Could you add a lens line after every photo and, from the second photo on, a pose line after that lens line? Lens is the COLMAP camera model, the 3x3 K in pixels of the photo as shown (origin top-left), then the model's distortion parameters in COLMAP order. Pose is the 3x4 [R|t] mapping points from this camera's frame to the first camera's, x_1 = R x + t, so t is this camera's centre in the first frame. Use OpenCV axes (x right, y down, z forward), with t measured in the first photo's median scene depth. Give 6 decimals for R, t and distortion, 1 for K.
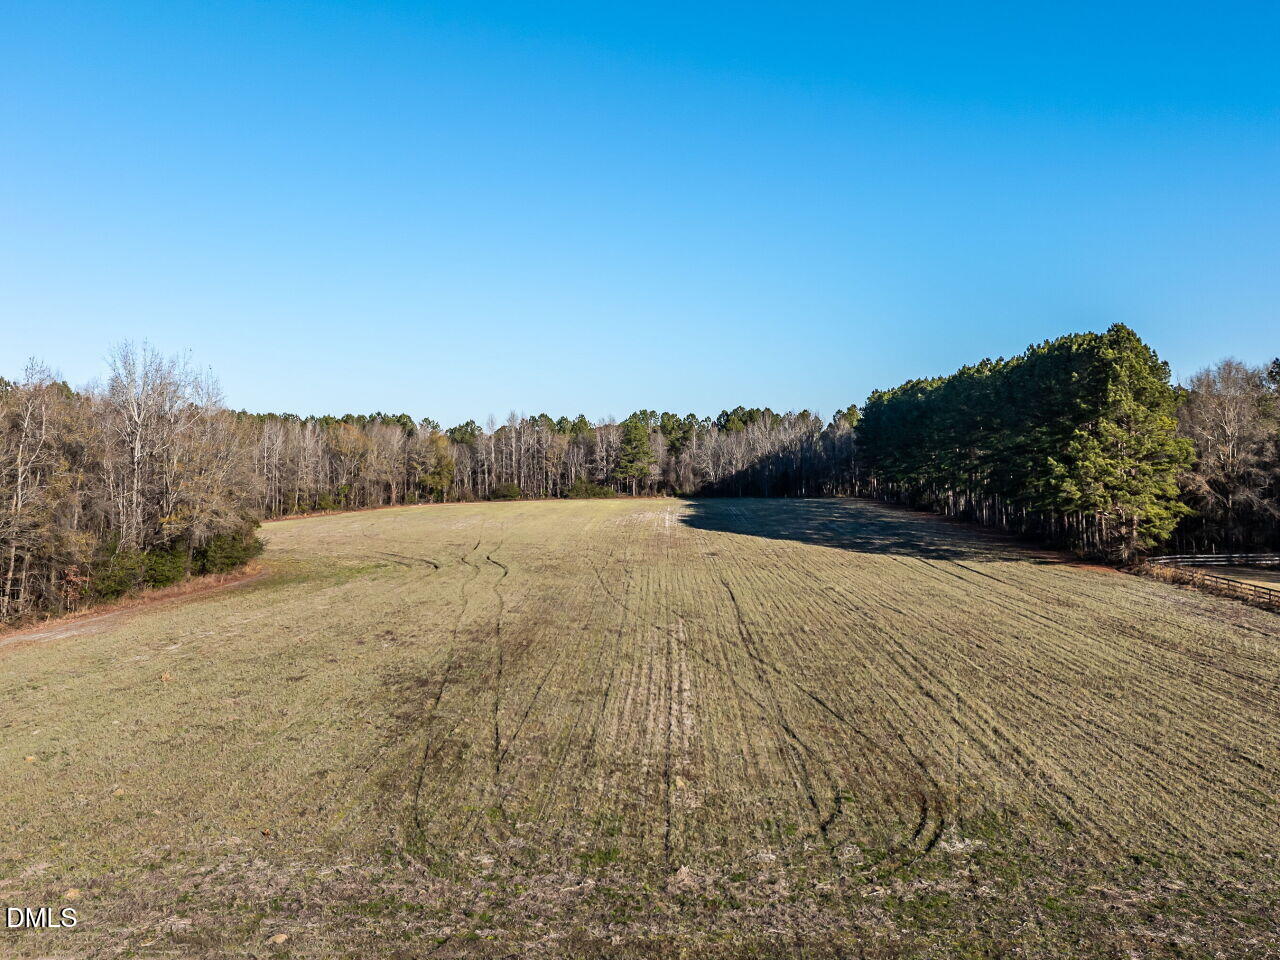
lens RADIAL K [[1193.5, 0, 639.7], [0, 1193.5, 481.2], [0, 0, 1]] dist [-0.018703, 0.000000]
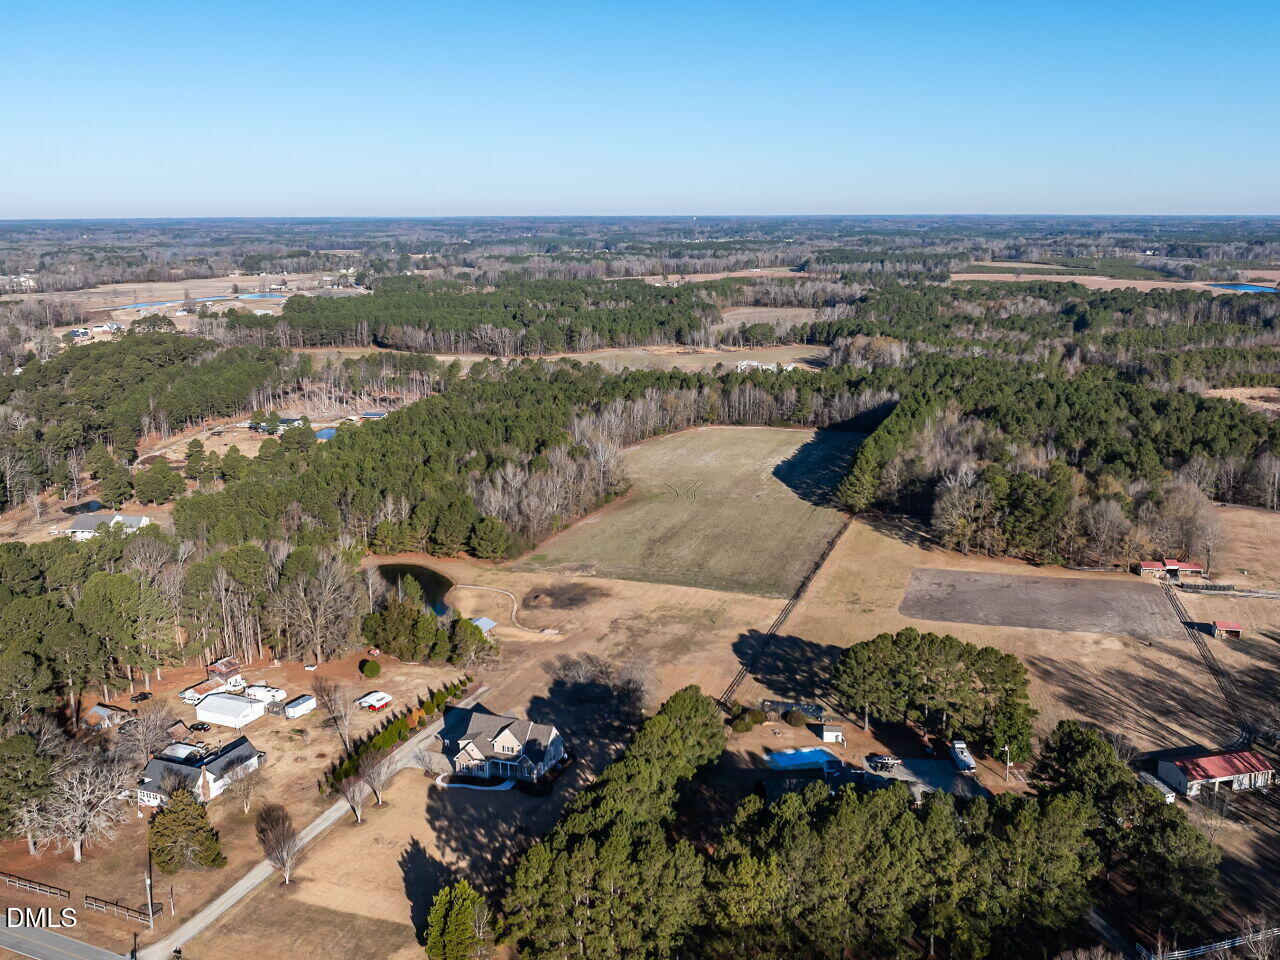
lens RADIAL K [[1193.5, 0, 644.2], [0, 1193.5, 474.5], [0, 0, 1]] dist [-0.018703, 0.000000]
pose [[0.953842, 0.073729, -0.291119, 0.361399], [-0.016198, 0.980614, 0.195279, -0.322547], [0.299873, -0.181550, 0.936544, -1.110828]]
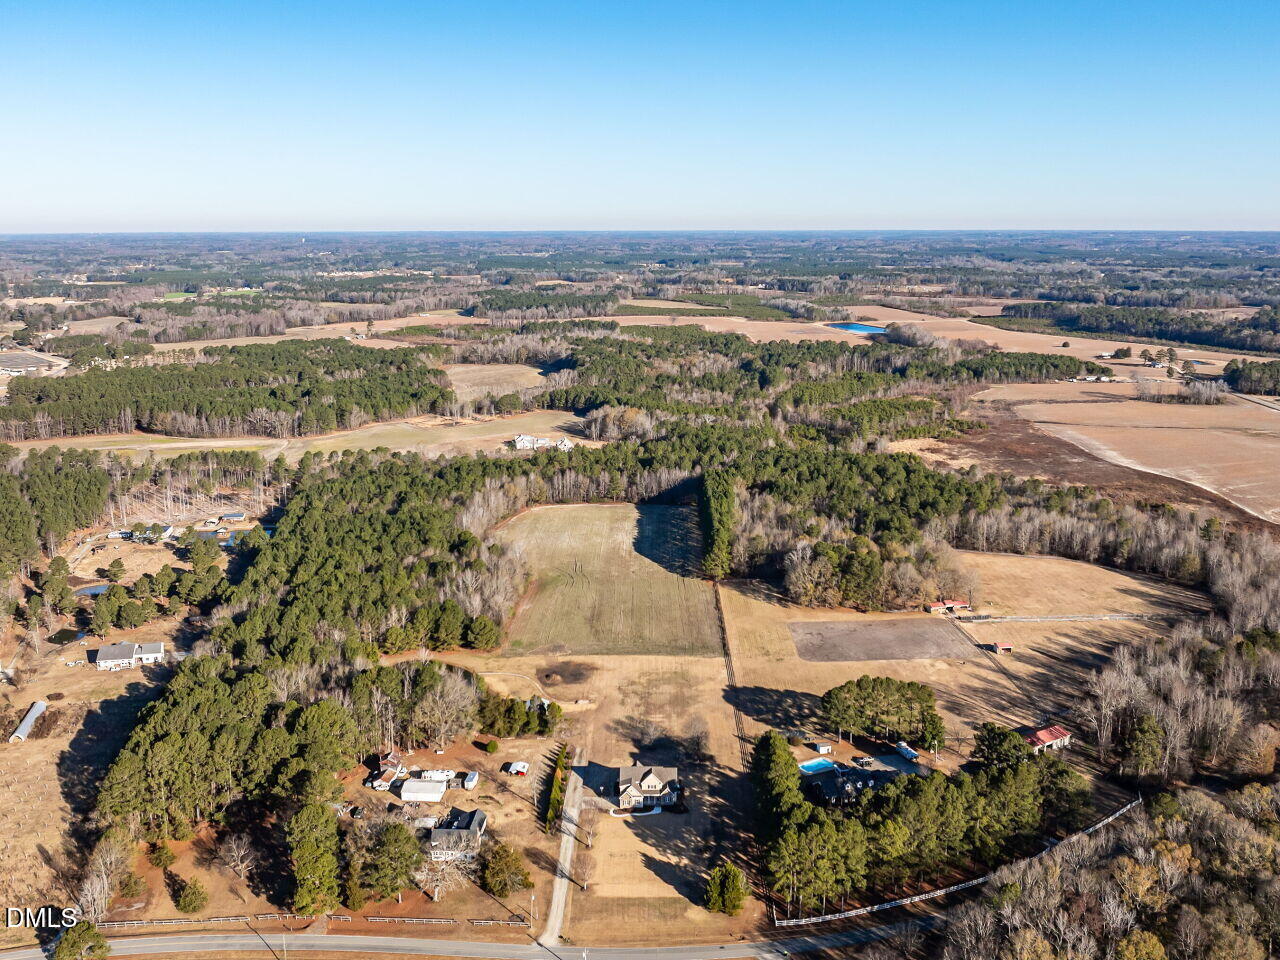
lens RADIAL K [[1193.5, 0, 641.4], [0, 1193.5, 469.4], [0, 0, 1]] dist [-0.018703, 0.000000]
pose [[0.999757, 0.005801, 0.021251, -0.002287], [-0.009448, 0.984383, 0.175788, -0.531895], [-0.019899, -0.175946, 0.984199, -1.596773]]
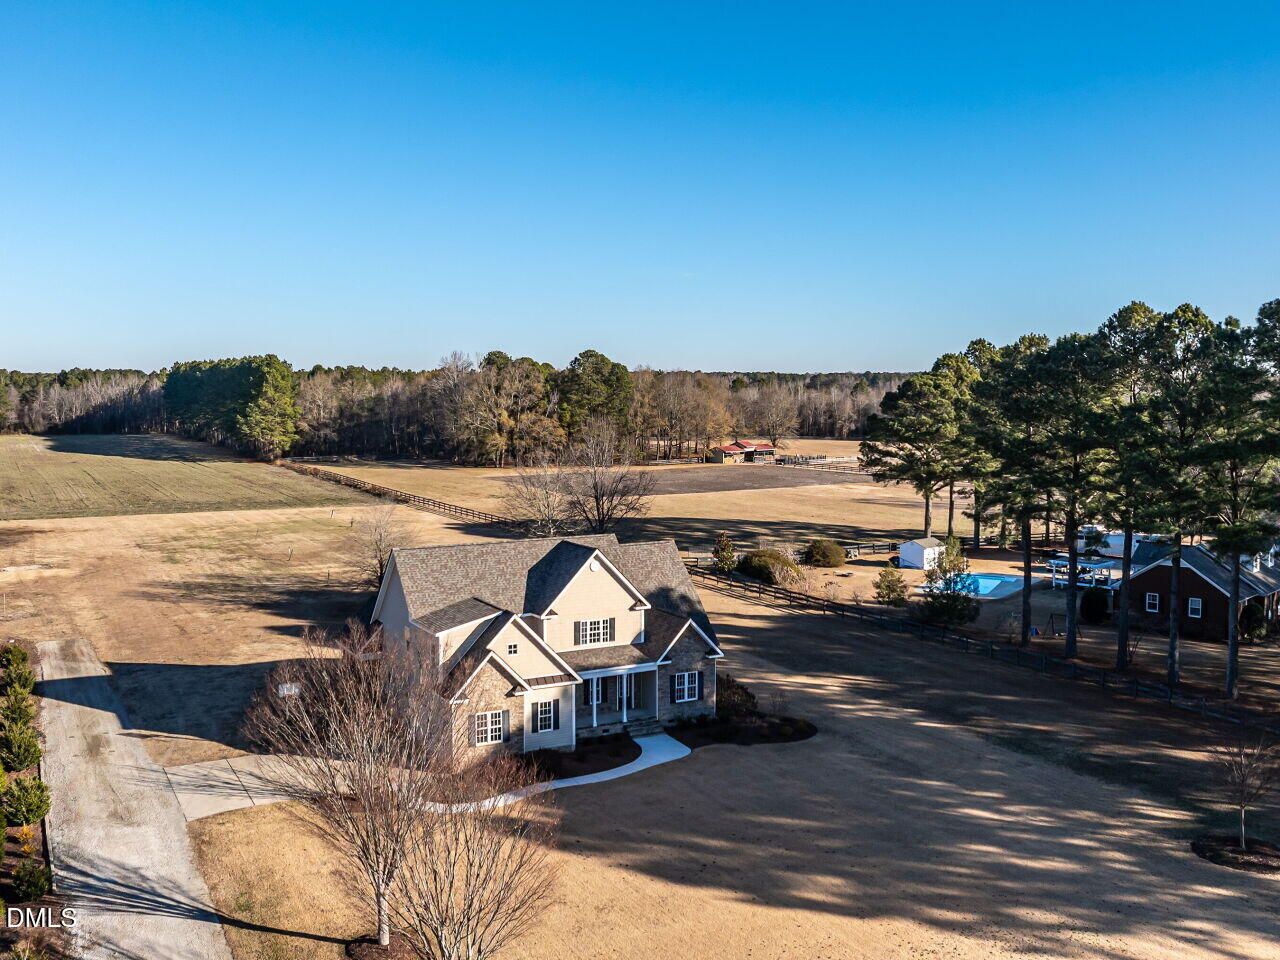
lens RADIAL K [[1193.5, 0, 651.1], [0, 1193.5, 483.2], [0, 0, 1]] dist [-0.018703, 0.000000]
pose [[0.855260, -0.027887, 0.517448, -0.069633], [-0.000921, 0.998468, 0.055333, -0.007375], [-0.518198, -0.047800, 0.853924, -0.585999]]
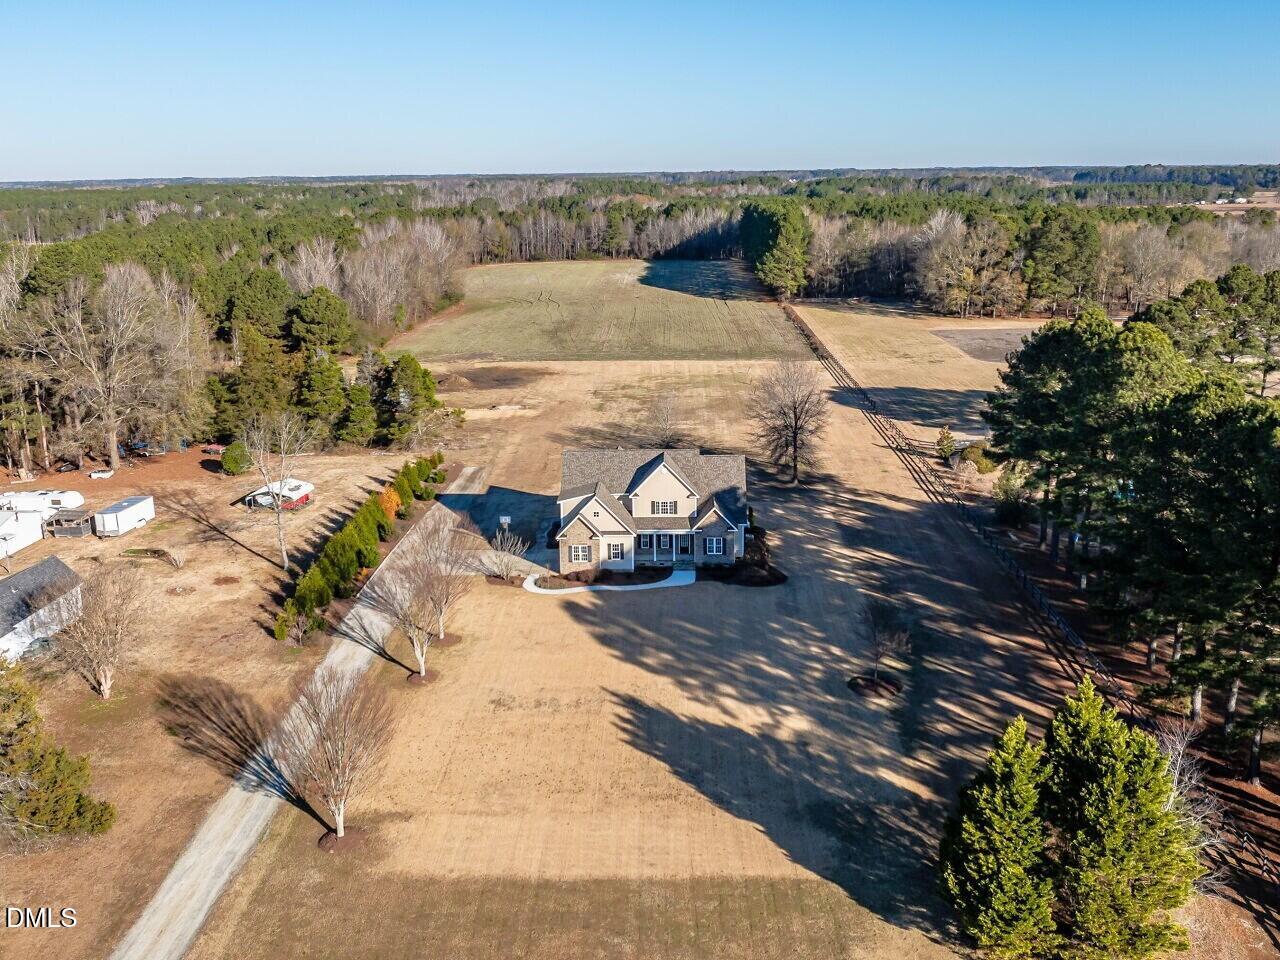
lens RADIAL K [[1193.5, 0, 644.3], [0, 1193.5, 480.8], [0, 0, 1]] dist [-0.018703, 0.000000]
pose [[0.999984, -0.001455, 0.005483, 0.030007], [0.000185, 0.974361, 0.224989, -0.064304], [-0.005669, -0.224984, 0.974346, -0.770862]]
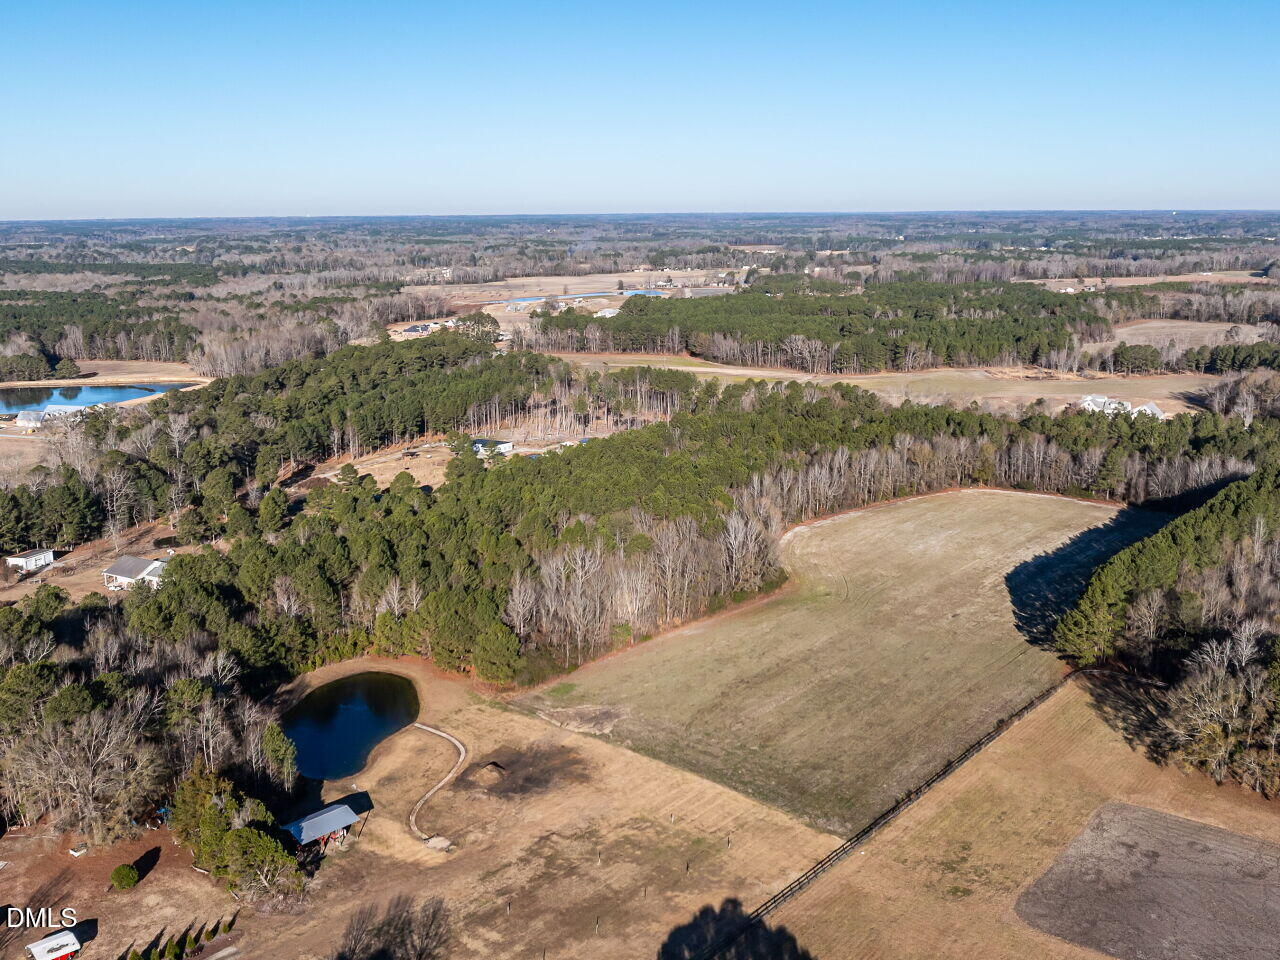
lens RADIAL K [[1193.5, 0, 643.7], [0, 1193.5, 478.4], [0, 0, 1]] dist [-0.018703, 0.000000]
pose [[0.776800, 0.143796, -0.613111, 0.482182], [-0.016669, 0.977936, 0.208241, -0.333769], [0.629527, -0.151542, 0.762057, -0.554258]]
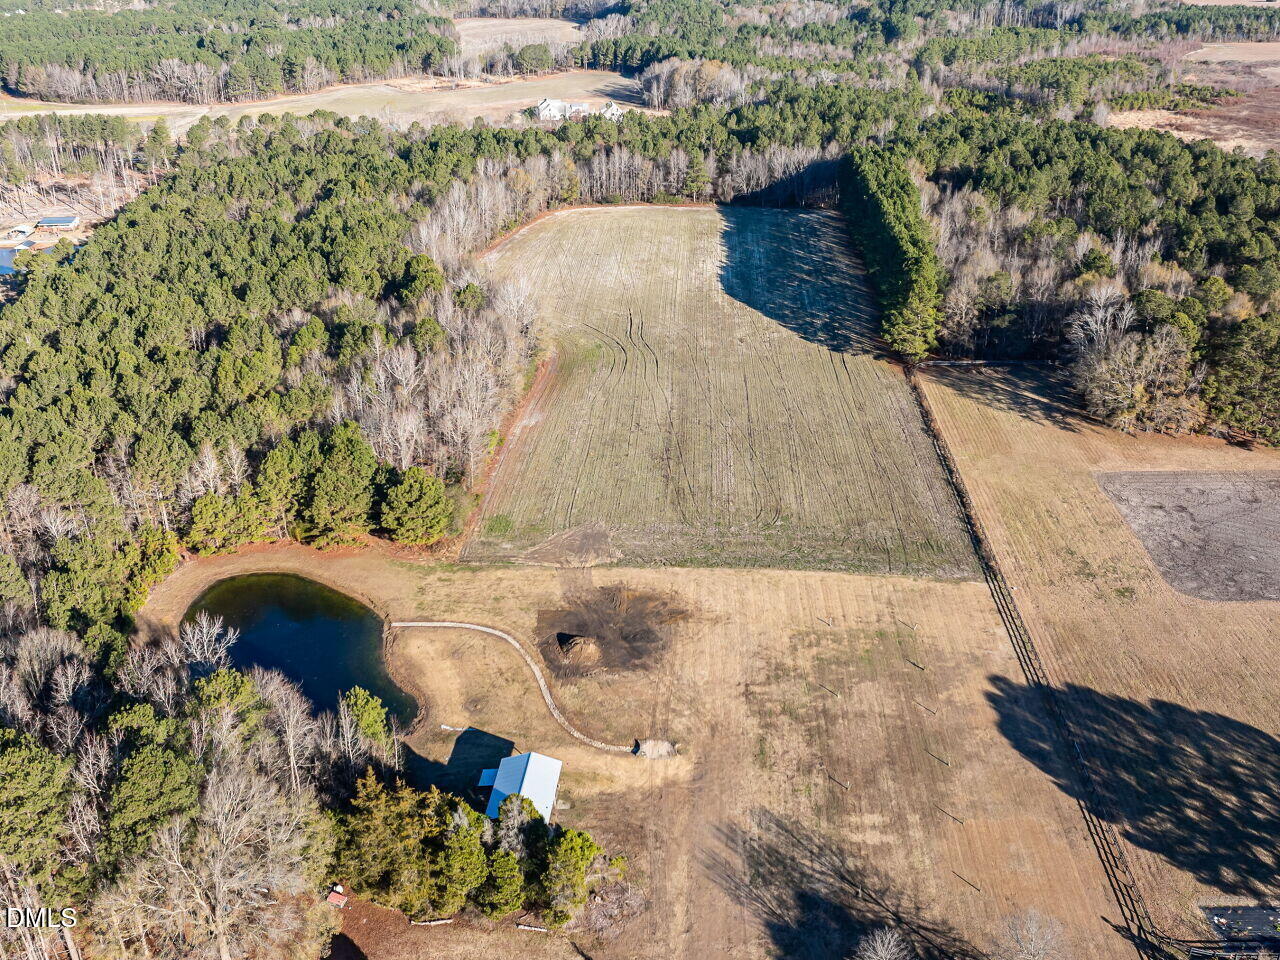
lens RADIAL K [[1193.5, 0, 642.7], [0, 1193.5, 463.3], [0, 0, 1]] dist [-0.018703, 0.000000]
pose [[0.999715, 0.018049, -0.015629, -0.042970], [-0.010141, 0.913637, 0.406404, -0.317397], [0.021614, -0.406130, 0.913560, -0.577581]]
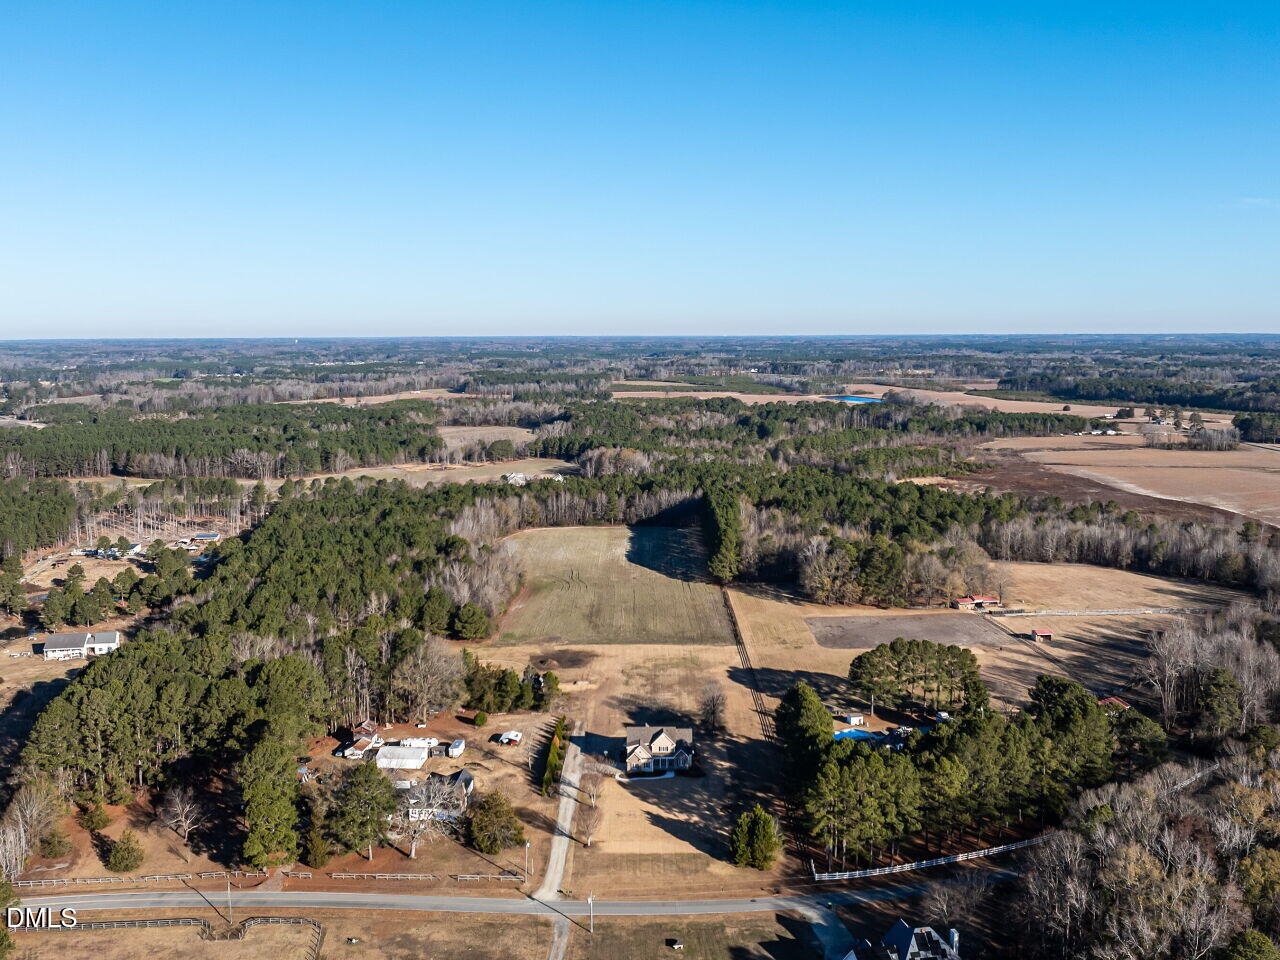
lens RADIAL K [[1193.5, 0, 642.0], [0, 1193.5, 481.5], [0, 0, 1]] dist [-0.018703, 0.000000]
pose [[0.999567, 0.004949, 0.028992, -0.015521], [-0.007795, 0.995067, 0.098894, -0.329891], [-0.028360, -0.099077, 0.994676, -1.483828]]
